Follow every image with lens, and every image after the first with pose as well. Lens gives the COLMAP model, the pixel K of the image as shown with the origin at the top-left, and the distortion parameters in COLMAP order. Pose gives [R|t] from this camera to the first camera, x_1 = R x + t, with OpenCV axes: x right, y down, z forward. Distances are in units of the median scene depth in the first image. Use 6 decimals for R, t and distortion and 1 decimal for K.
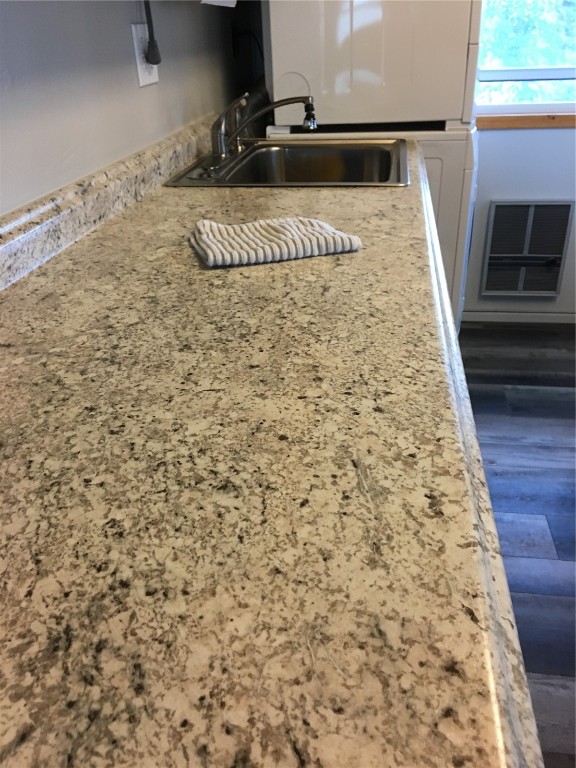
lens RADIAL K [[645.4, 0, 288.1], [0, 645.4, 384.7], [0, 0, 1]] dist [0.028403, -0.039588]
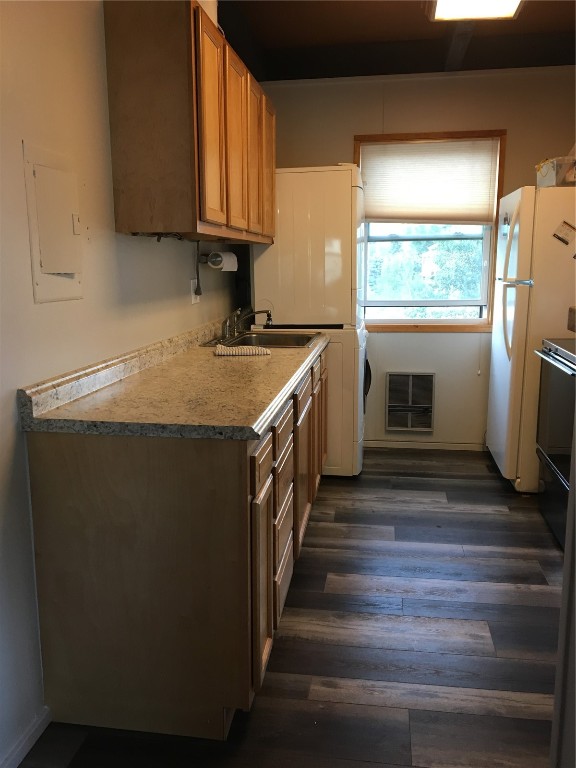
lens RADIAL K [[645.4, 0, 287.7], [0, 645.4, 383.5], [0, 0, 1]] dist [0.028403, -0.039588]
pose [[0.999623, 0.027352, -0.002481, 0.090201], [-0.026783, 0.950879, -0.308401, 0.374214], [-0.006076, 0.308351, 0.951253, -0.810352]]
